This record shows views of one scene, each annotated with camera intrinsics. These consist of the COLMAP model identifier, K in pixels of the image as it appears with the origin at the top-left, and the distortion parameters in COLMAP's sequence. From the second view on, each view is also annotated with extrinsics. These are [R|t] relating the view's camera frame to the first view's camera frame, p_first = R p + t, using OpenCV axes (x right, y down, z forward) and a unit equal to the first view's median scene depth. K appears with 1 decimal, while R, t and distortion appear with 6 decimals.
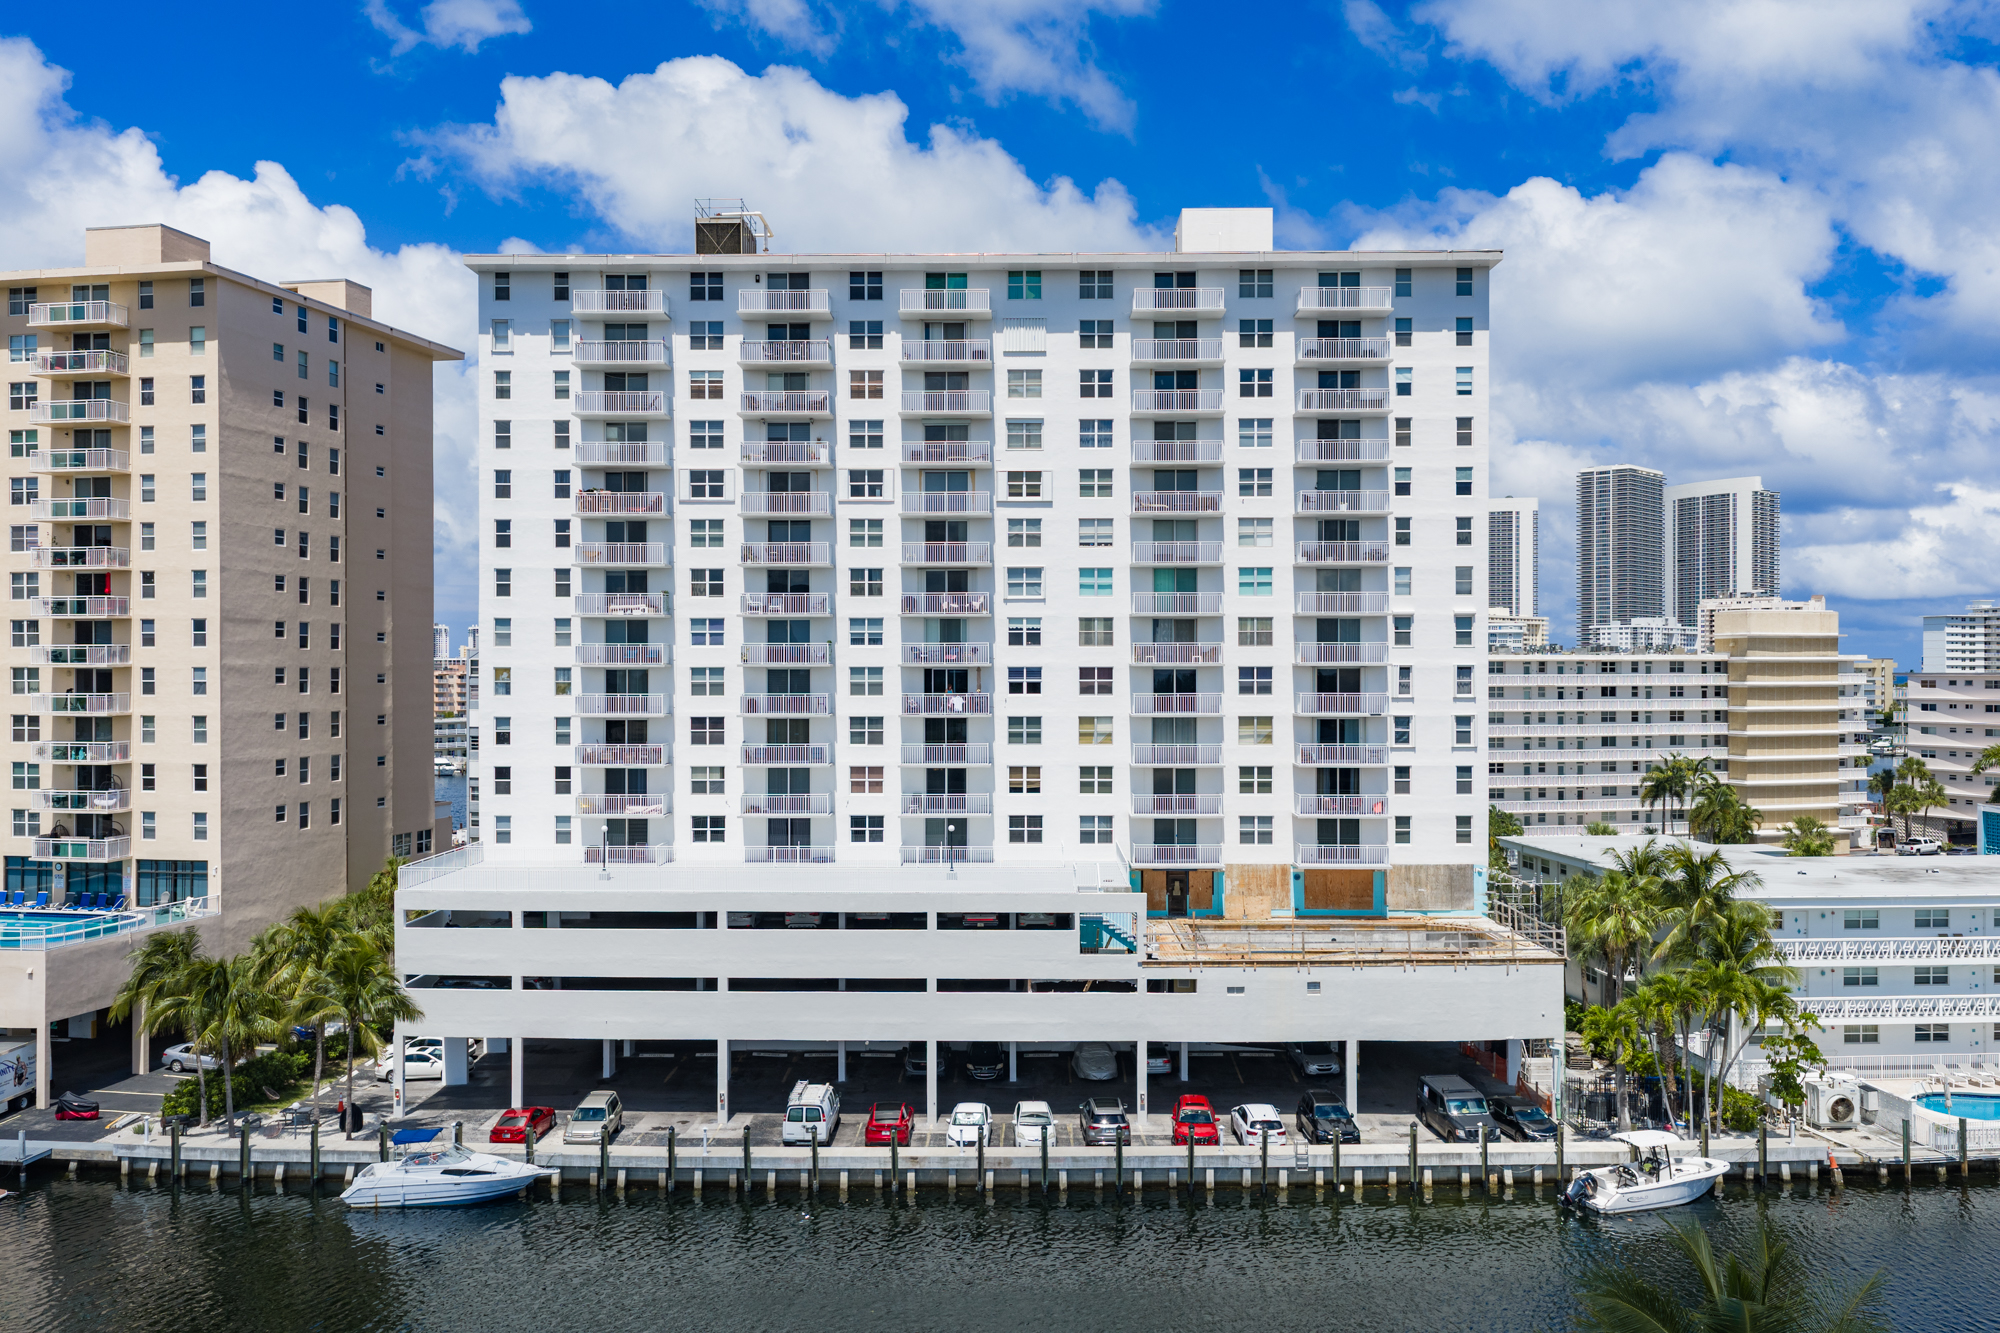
lens RADIAL K [[1662.1, 0, 998.5], [0, 1662.1, 681.1], [0, 0, 1]] dist [0.015214, 0.001867]
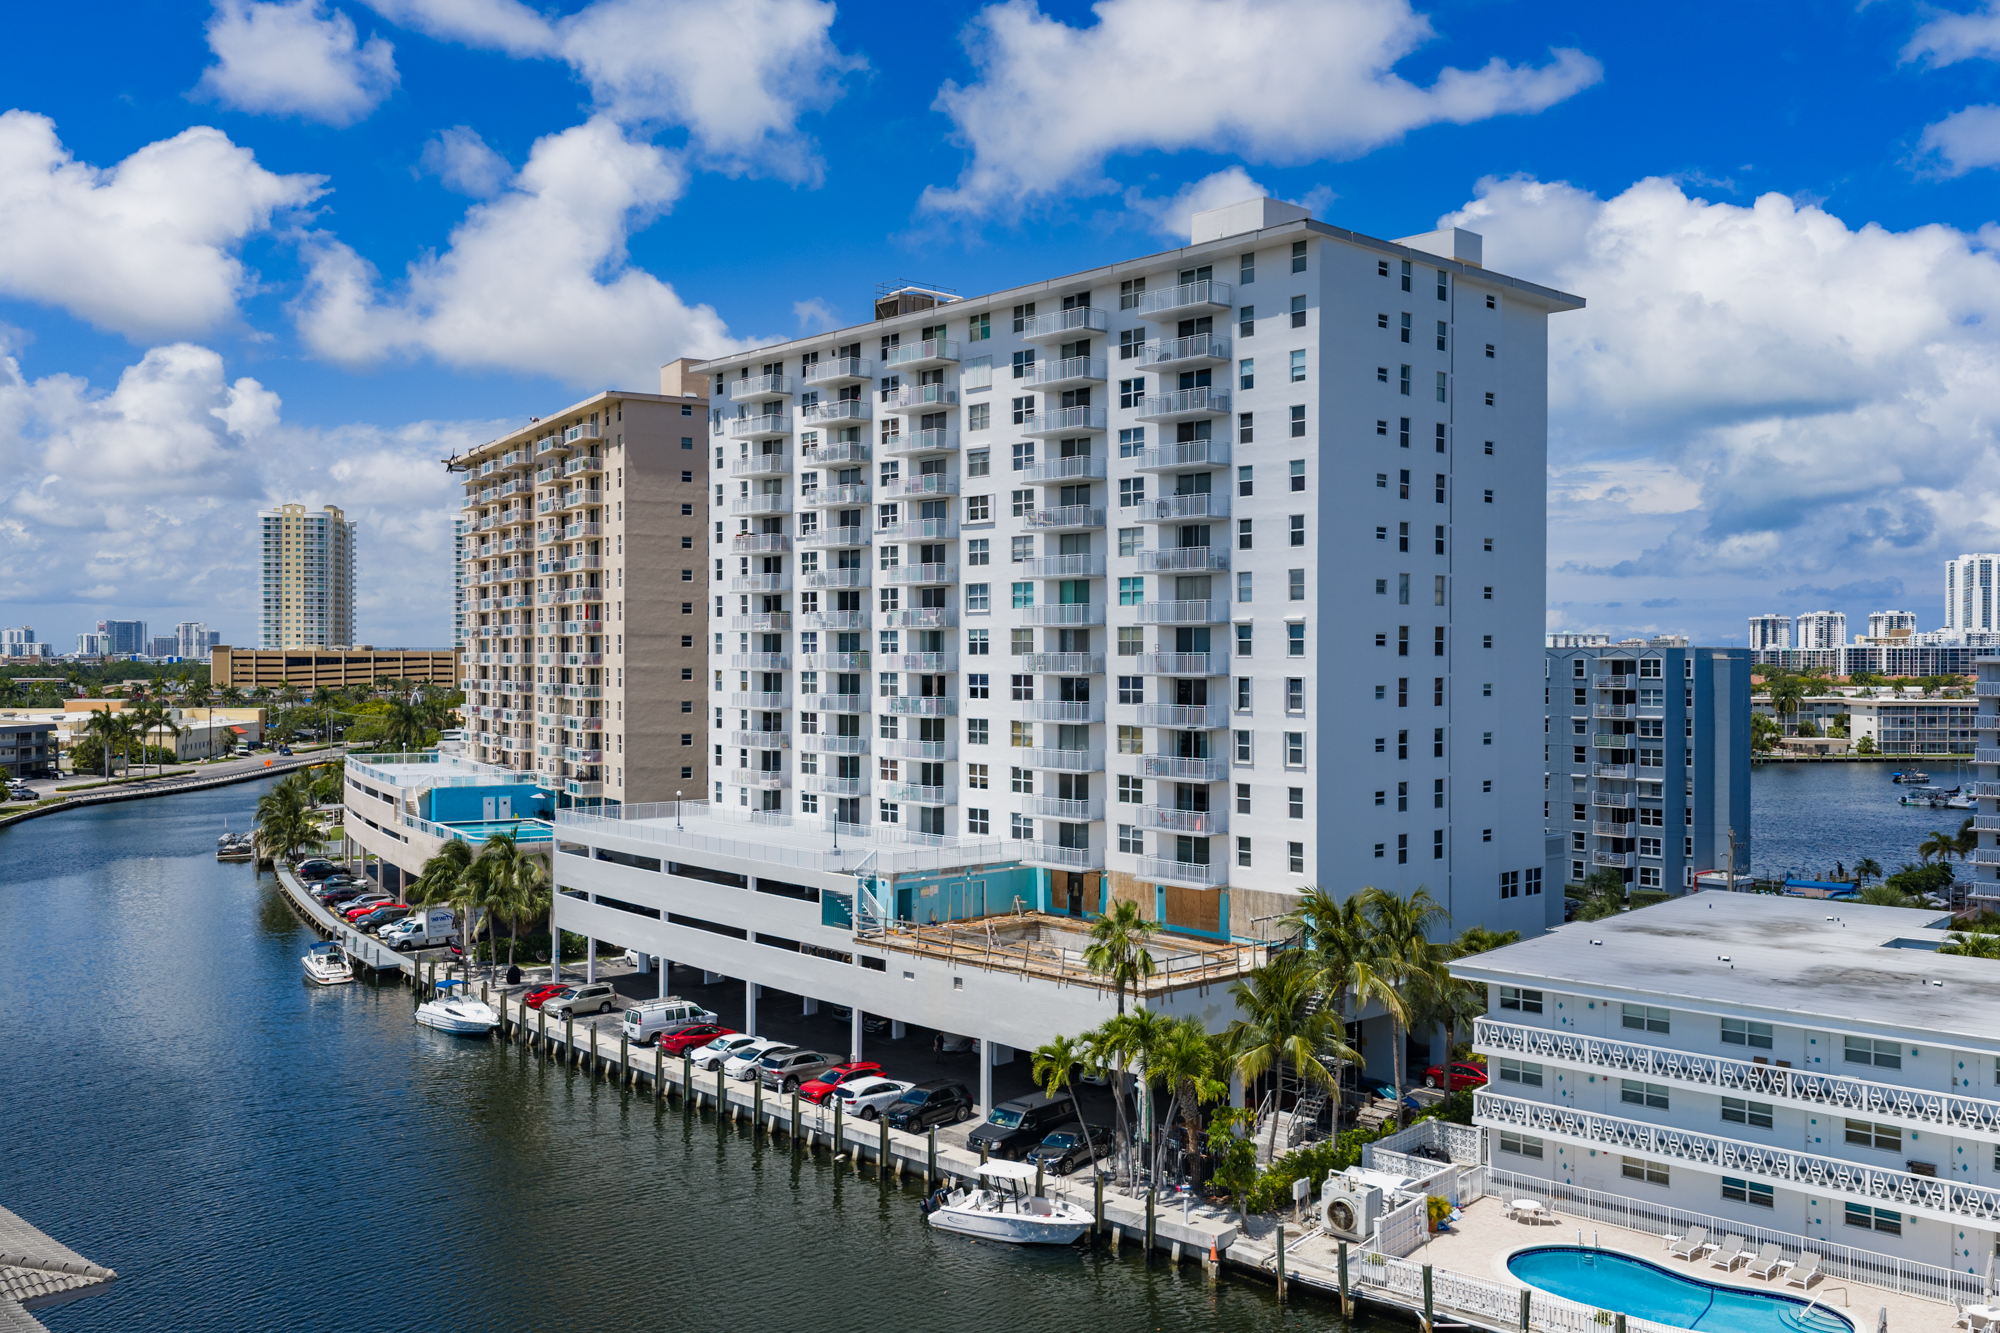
lens RADIAL K [[1700.4, 0, 1000.0], [0, 1700.4, 666.5], [0, 0, 1]] dist [0.011777, 0.006797]
pose [[0.676839, 0.007480, -0.736093, 0.854225], [-0.009068, 0.999957, 0.001823, -0.015657], [0.736076, 0.005441, 0.676877, 0.248234]]
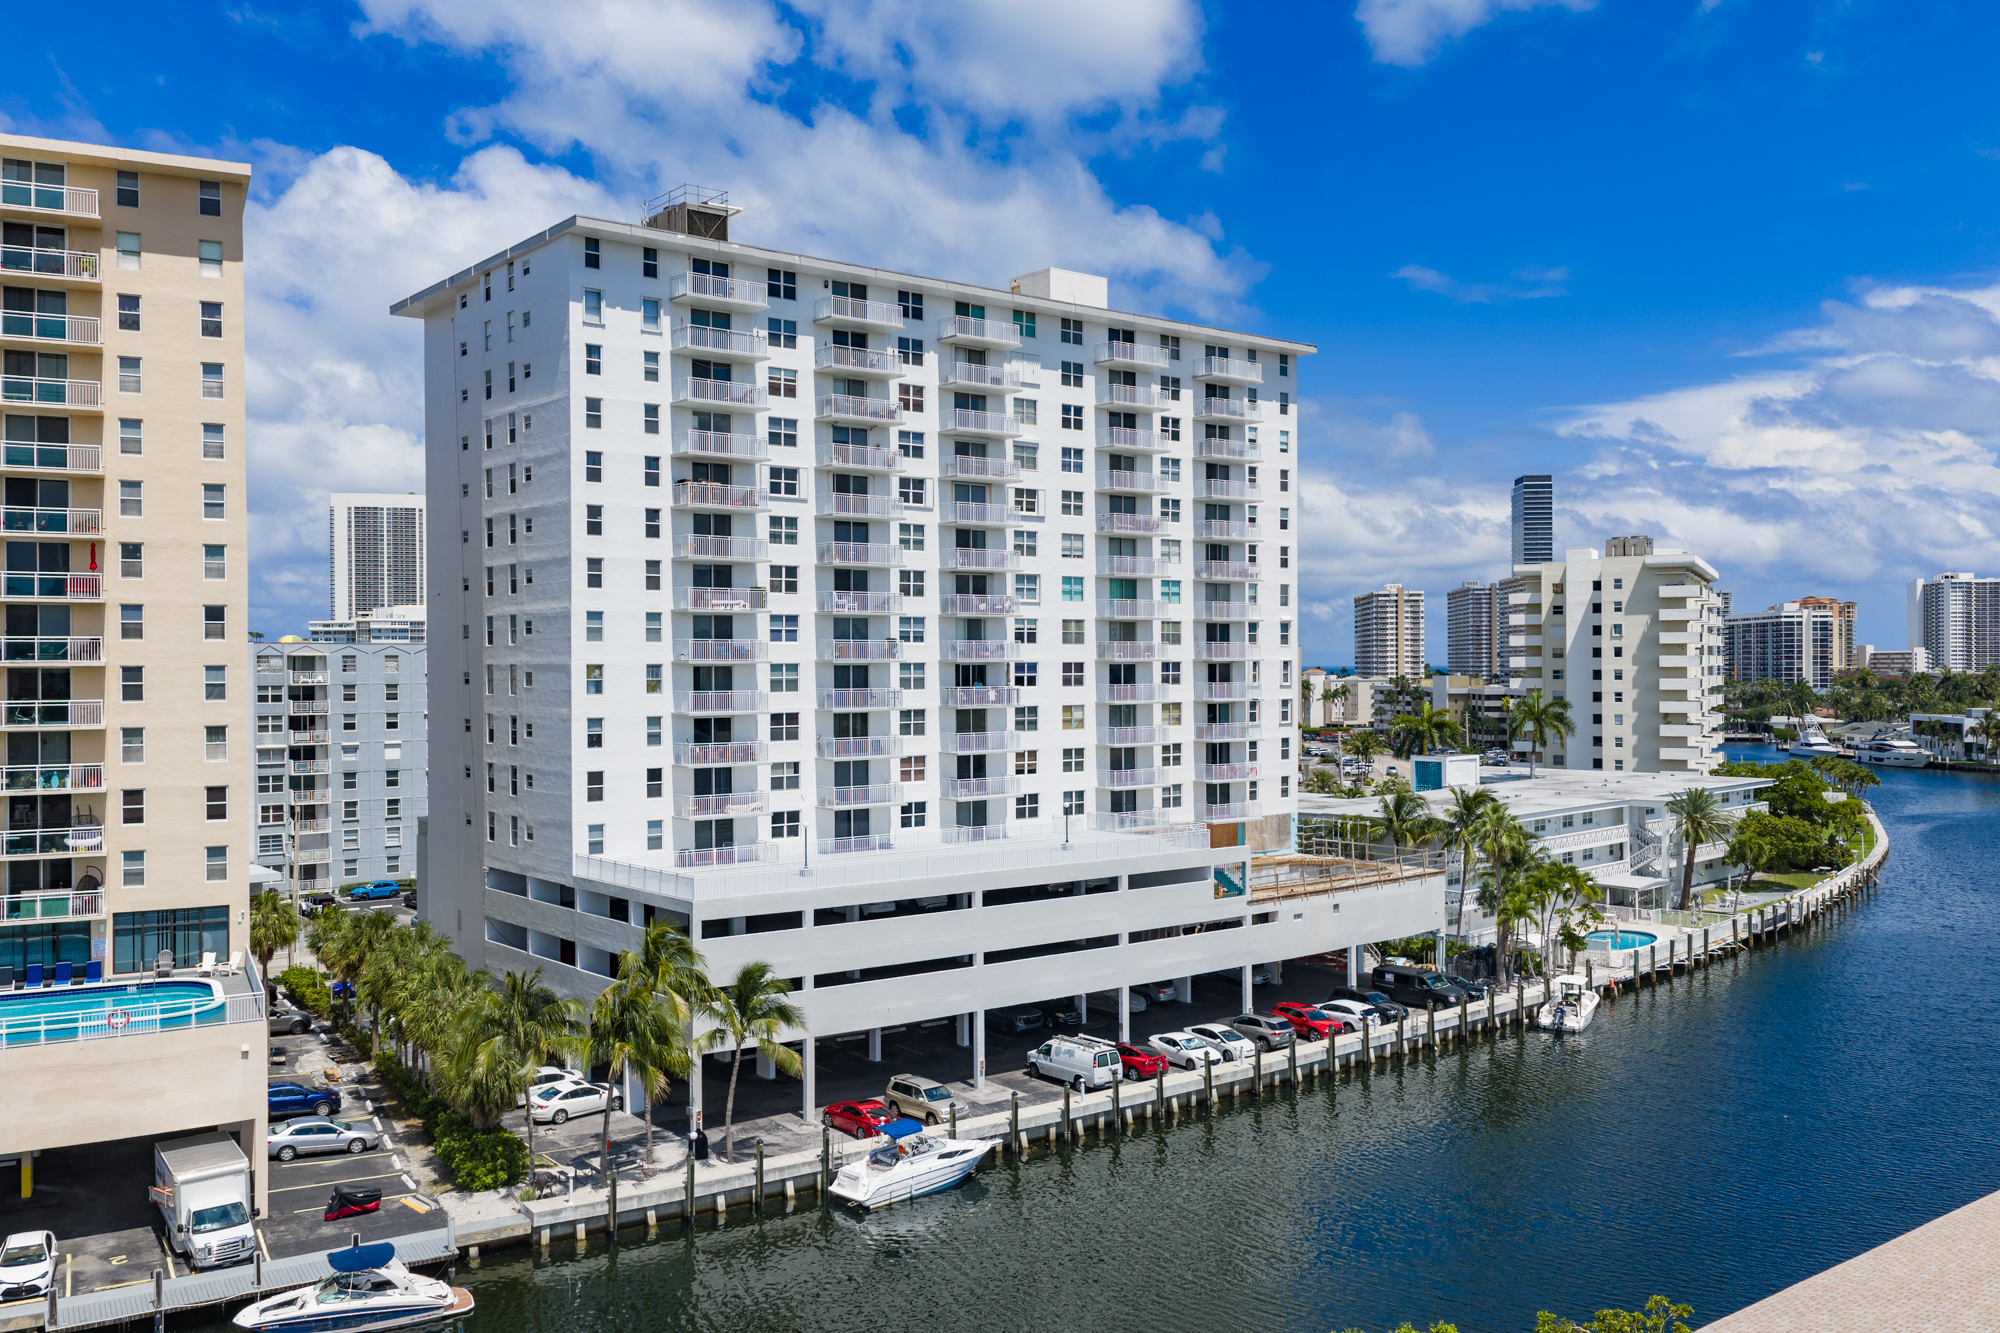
lens RADIAL K [[1662.1, 0, 998.5], [0, 1662.1, 681.1], [0, 0, 1]] dist [0.015214, 0.001867]
pose [[0.769862, -0.009716, 0.638136, -0.718410], [0.007773, 0.999953, 0.005846, -0.002625], [-0.638163, 0.000460, 0.769901, 0.143396]]
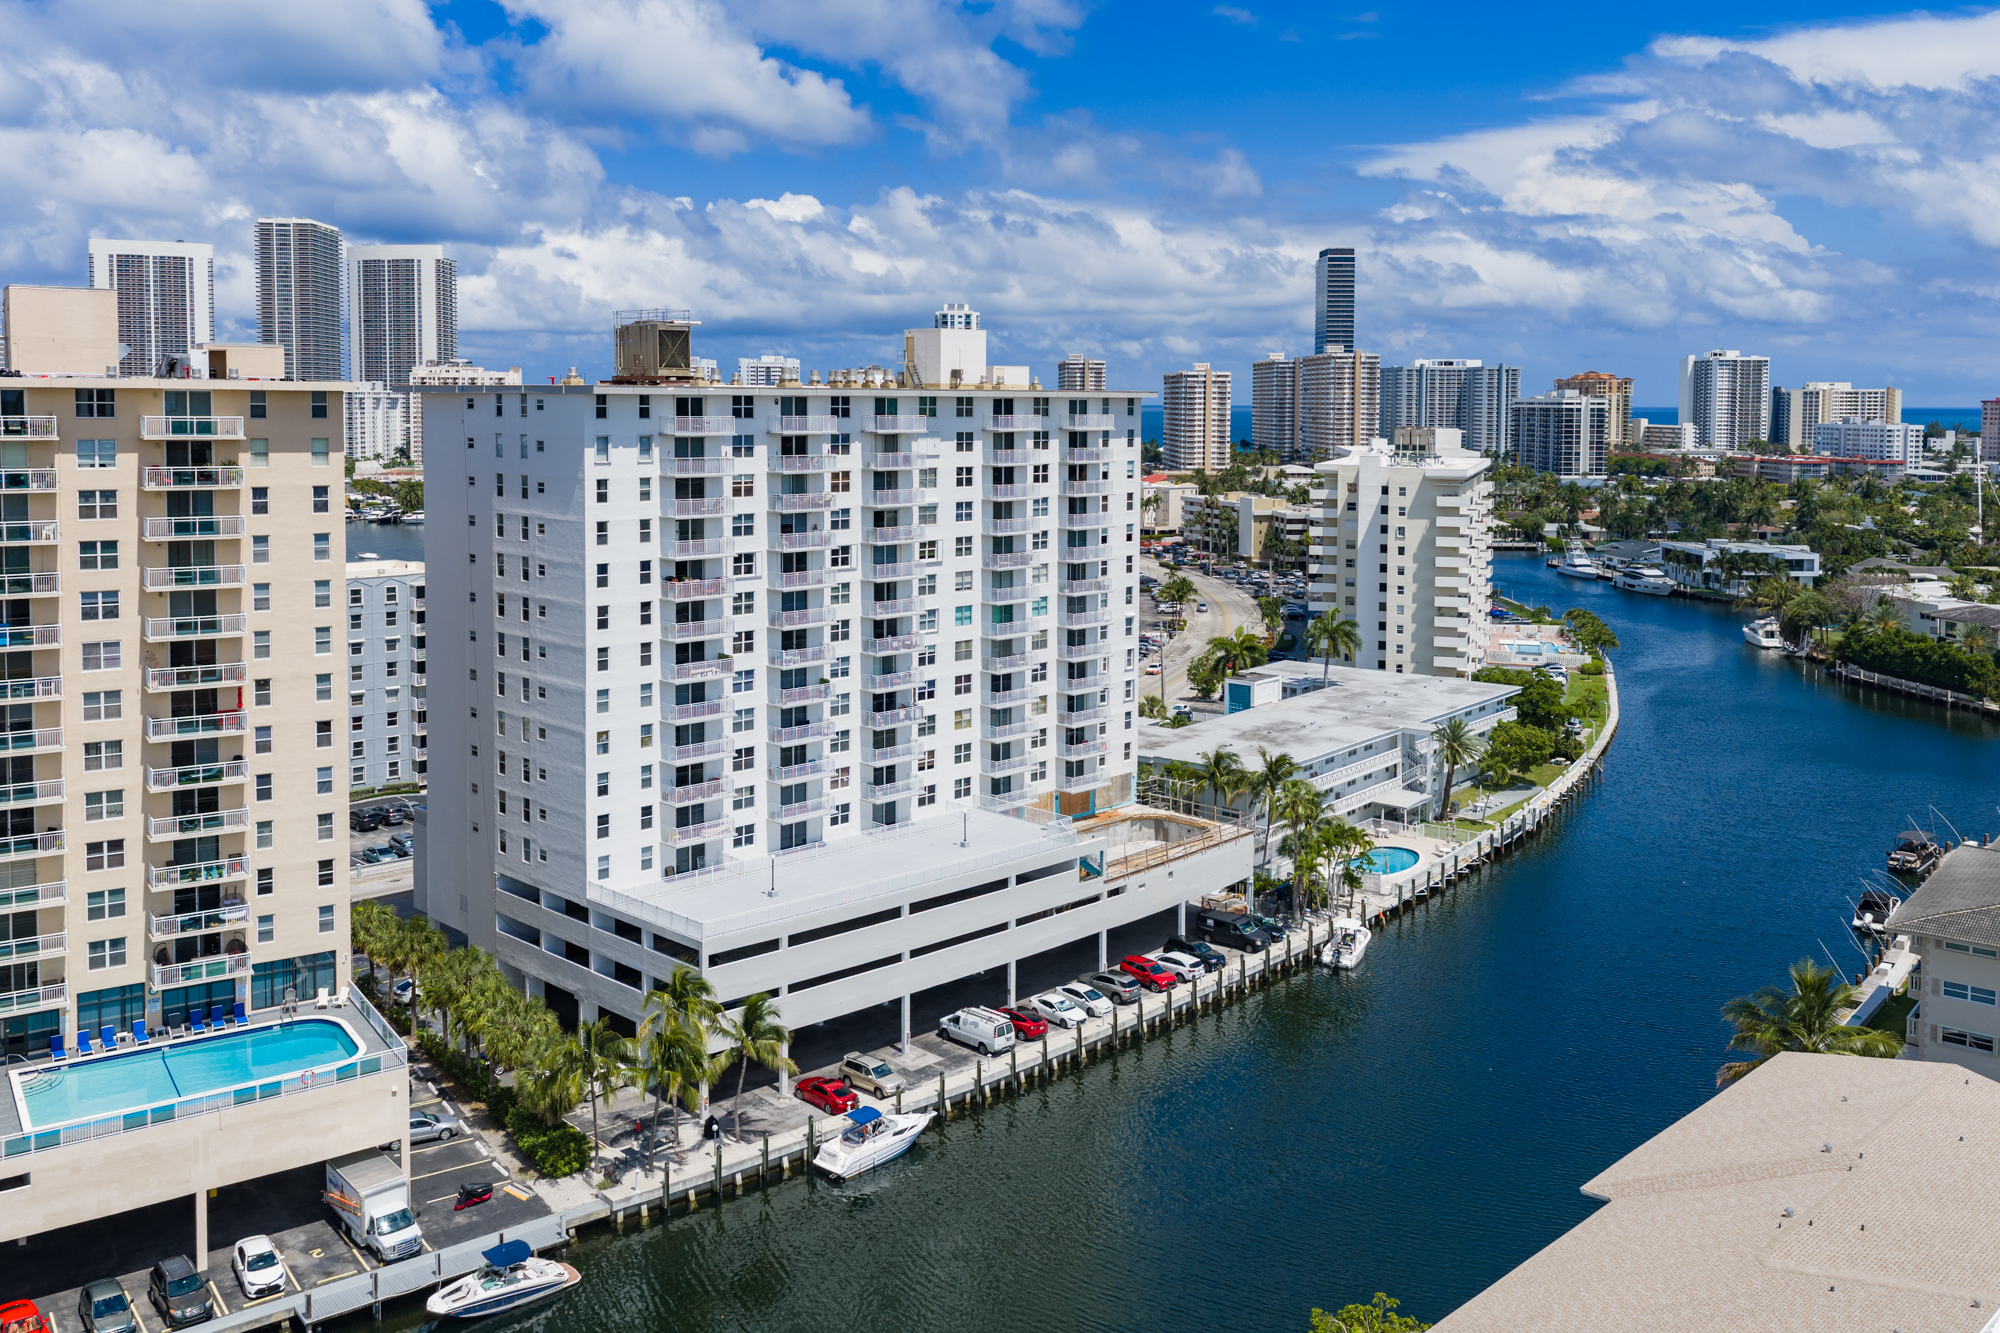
lens RADIAL K [[1708.3, 0, 993.8], [0, 1708.3, 497.2], [0, 0, 1]] dist [0.006170, -0.000565]
pose [[0.692193, -0.035940, 0.720817, -0.972229], [-0.002485, 0.998635, 0.052178, -0.236979], [-0.721708, -0.037908, 0.691159, -0.024766]]
